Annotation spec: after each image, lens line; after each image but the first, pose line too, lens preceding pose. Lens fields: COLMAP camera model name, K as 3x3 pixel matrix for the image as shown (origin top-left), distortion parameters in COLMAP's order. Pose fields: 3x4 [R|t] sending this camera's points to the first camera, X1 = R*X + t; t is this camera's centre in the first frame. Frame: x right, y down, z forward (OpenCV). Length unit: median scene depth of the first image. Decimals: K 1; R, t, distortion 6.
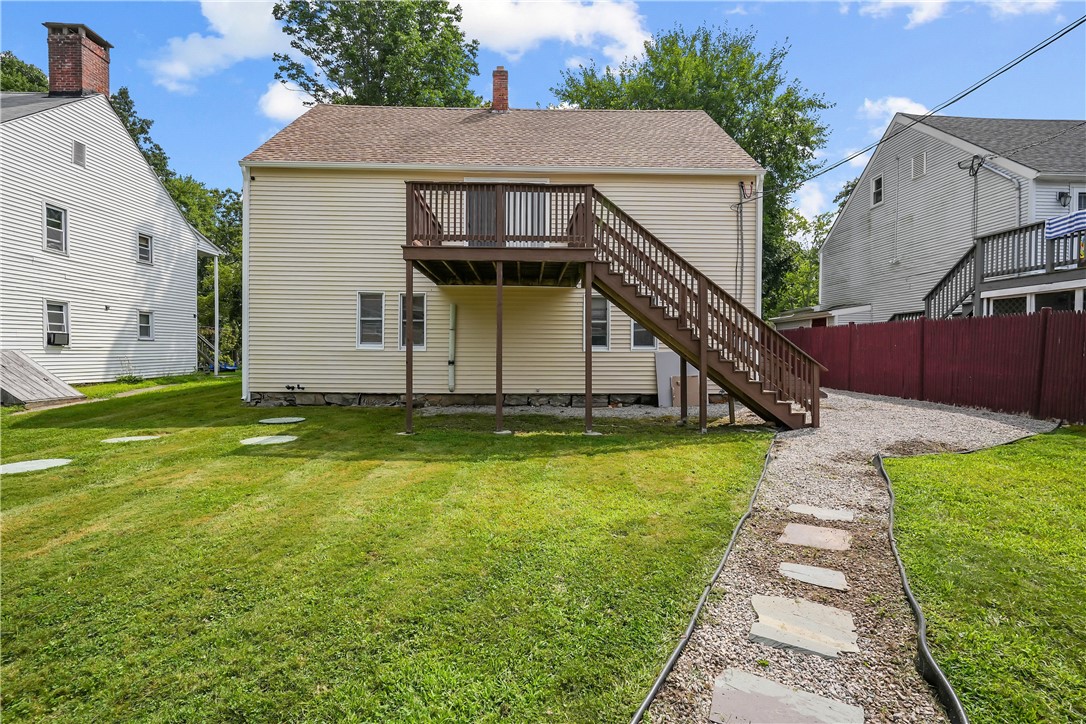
lens RADIAL K [[523.1, 0, 541.5], [0, 523.1, 354.5], [0, 0, 1]] dist [-0.008355, 0.005325]
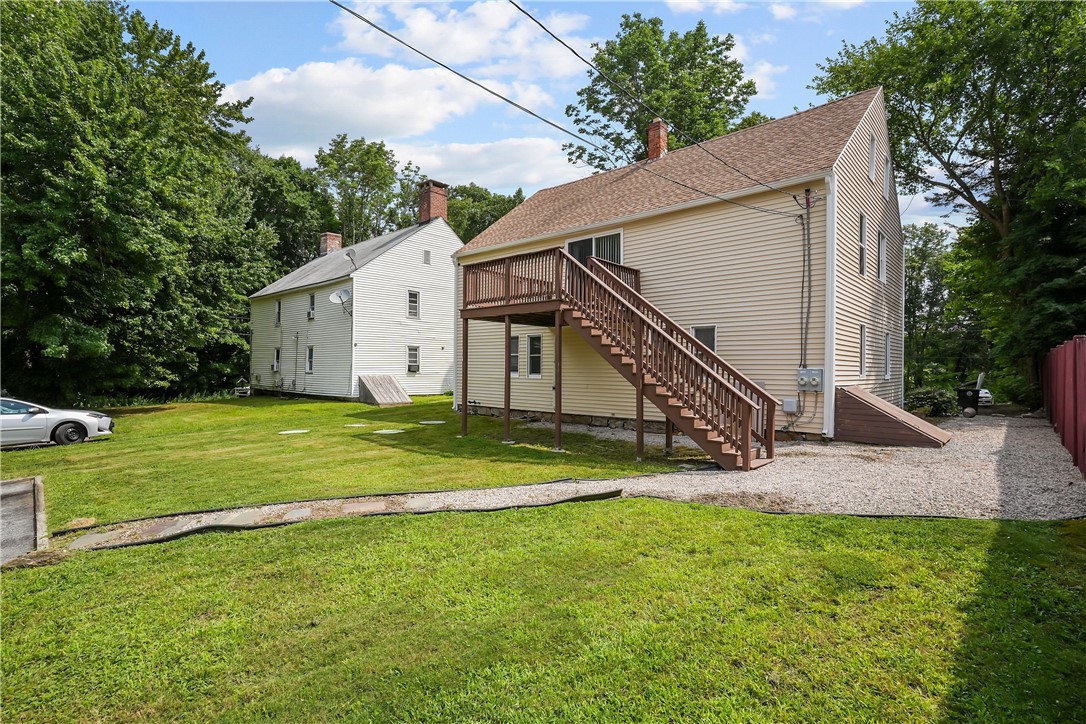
lens RADIAL K [[523.1, 0, 544.3], [0, 523.1, 365.2], [0, 0, 1]] dist [-0.008355, 0.005325]
pose [[0.719499, -0.005055, -0.694475, 0.683939], [-0.004365, 0.999921, -0.011800, -0.024815], [0.694480, 0.011521, 0.719420, 0.071544]]
